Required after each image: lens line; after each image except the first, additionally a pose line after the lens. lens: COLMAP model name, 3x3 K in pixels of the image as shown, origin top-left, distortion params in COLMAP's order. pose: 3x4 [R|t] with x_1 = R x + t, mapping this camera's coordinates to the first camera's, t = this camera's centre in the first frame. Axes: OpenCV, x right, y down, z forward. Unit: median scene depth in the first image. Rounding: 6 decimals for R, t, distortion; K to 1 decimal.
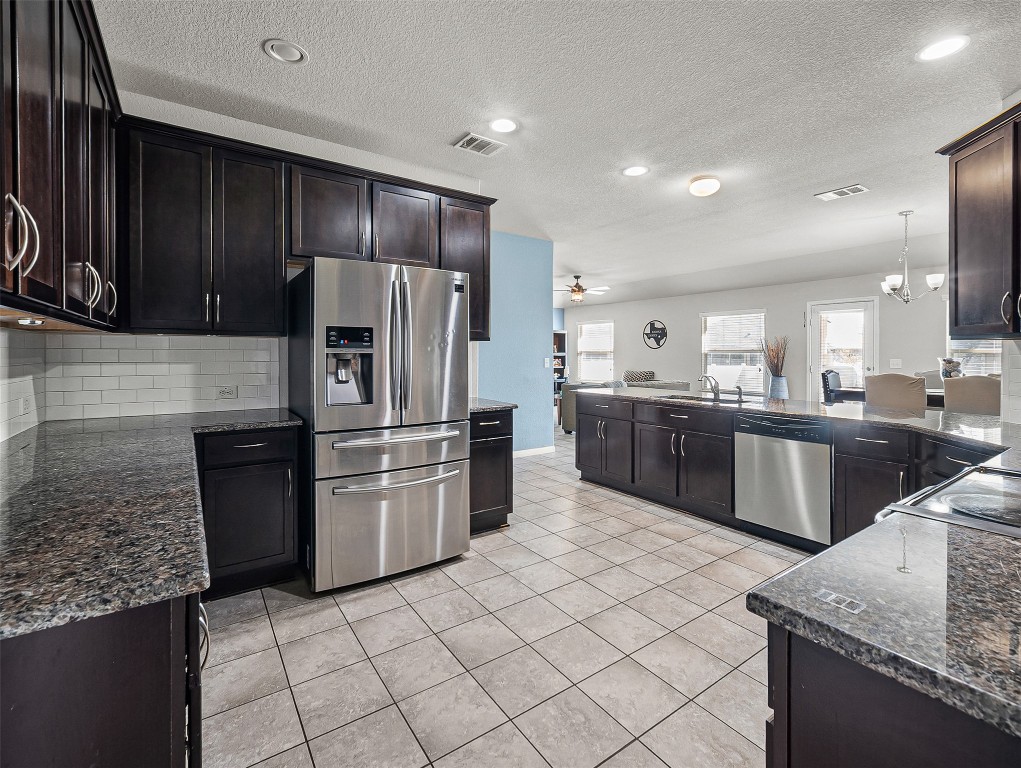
lens RADIAL K [[459.0, 0, 511.9], [0, 459.0, 357.6], [0, 0, 1]] dist [0.002628, 0.001341]
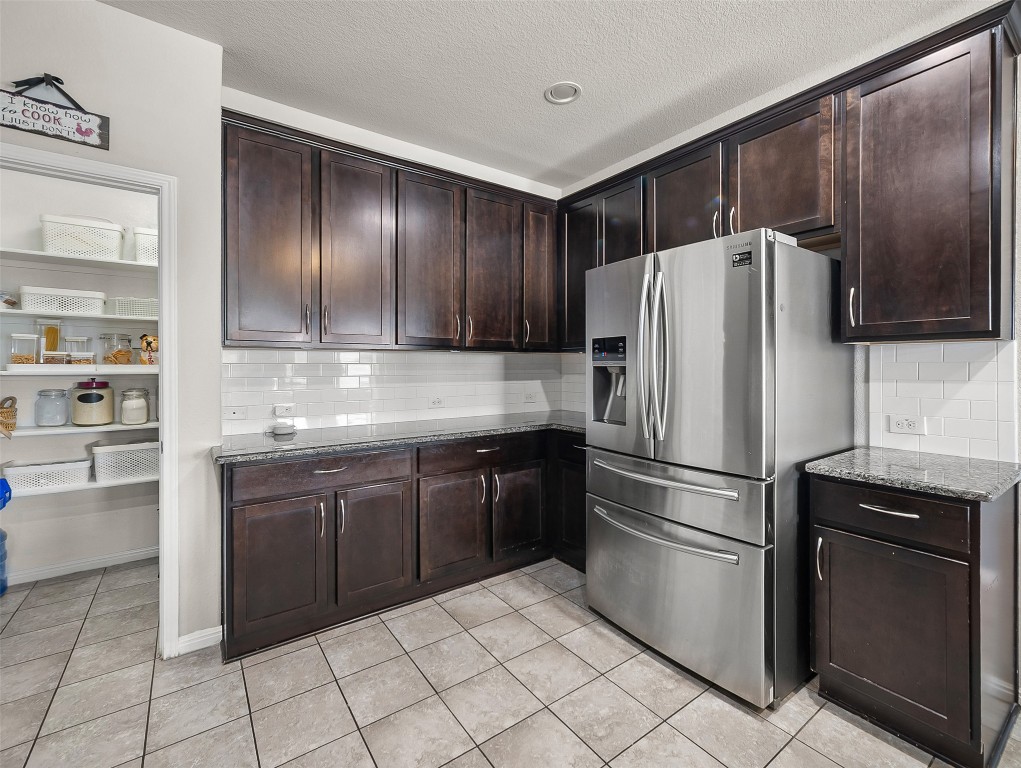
lens RADIAL K [[459.0, 0, 511.8], [0, 459.0, 368.1], [0, 0, 1]] dist [0.002628, 0.001341]
pose [[0.009992, 0.001716, -0.999949, 0.578914], [0.001508, 0.999997, 0.001731, -0.008468], [0.999949, -0.001525, 0.009990, 0.818978]]
